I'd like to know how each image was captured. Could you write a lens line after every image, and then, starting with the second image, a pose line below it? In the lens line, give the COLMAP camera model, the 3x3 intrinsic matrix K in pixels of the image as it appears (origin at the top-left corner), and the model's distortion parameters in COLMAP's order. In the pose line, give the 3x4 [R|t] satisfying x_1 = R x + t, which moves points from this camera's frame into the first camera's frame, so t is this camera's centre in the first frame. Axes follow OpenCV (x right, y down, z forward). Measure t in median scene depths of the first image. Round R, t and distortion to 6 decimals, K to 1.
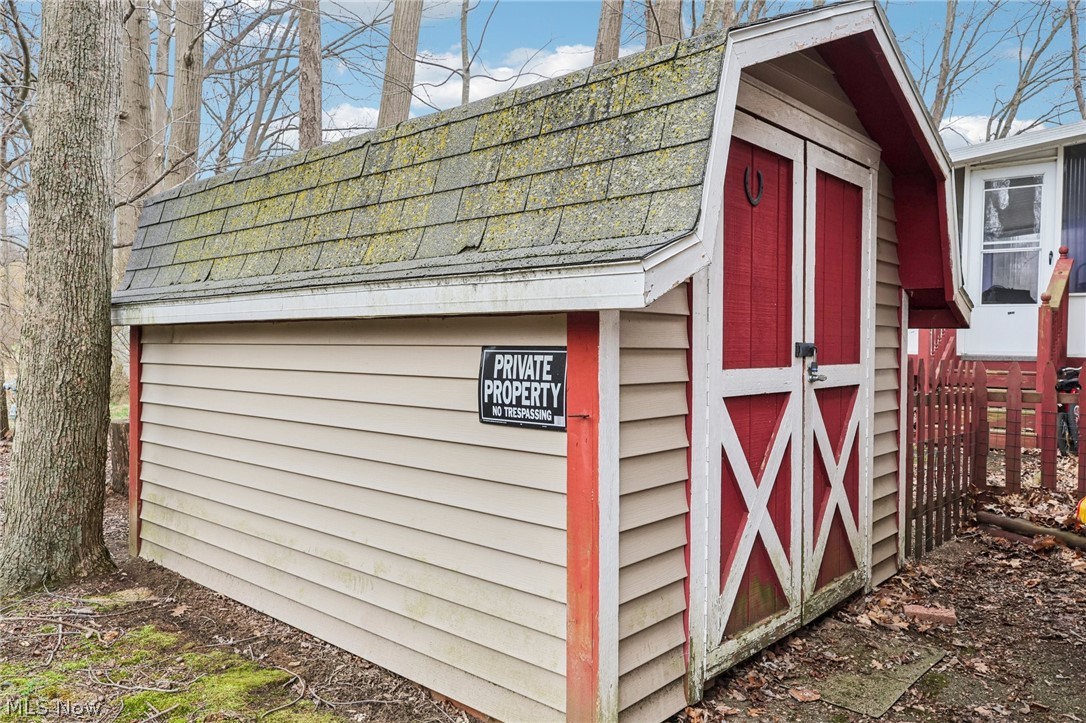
lens RADIAL K [[792.2, 0, 542.9], [0, 792.2, 359.5], [0, 0, 1]] dist [0.007732, 0.003010]
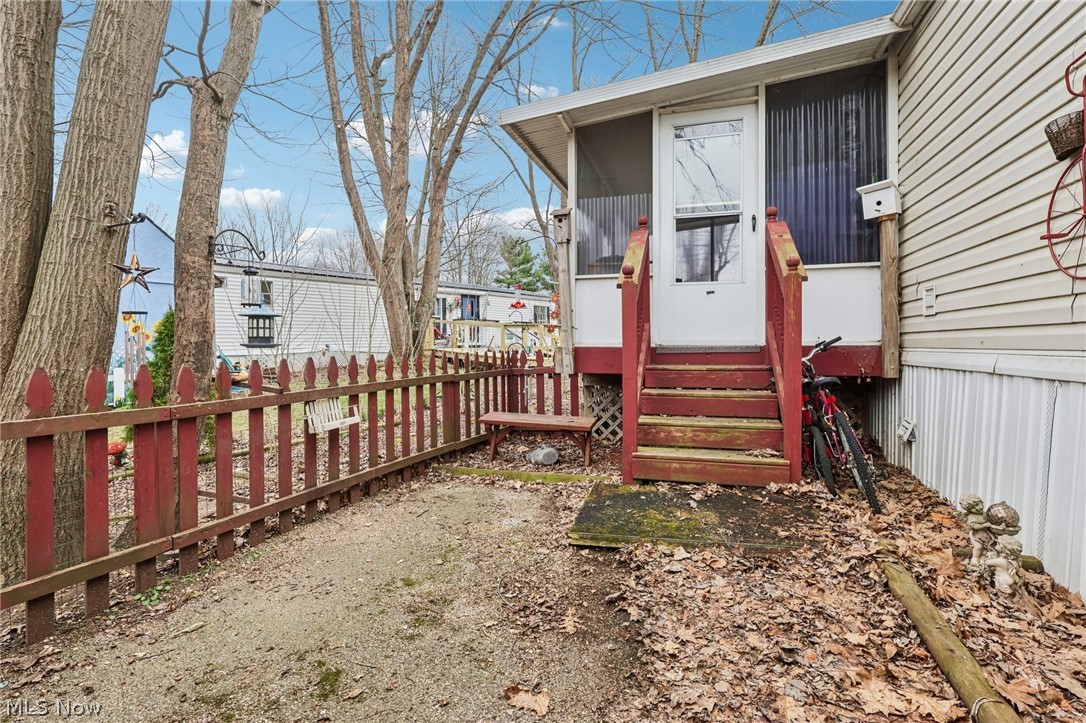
lens RADIAL K [[525.7, 0, 543.3], [0, 525.7, 359.5], [0, 0, 1]] dist [0.001948, 0.000285]
pose [[0.907896, -0.018830, 0.418772, 0.213362], [0.017998, 0.999820, 0.005937, 0.002142], [-0.418809, 0.002147, 0.908072, 0.582731]]
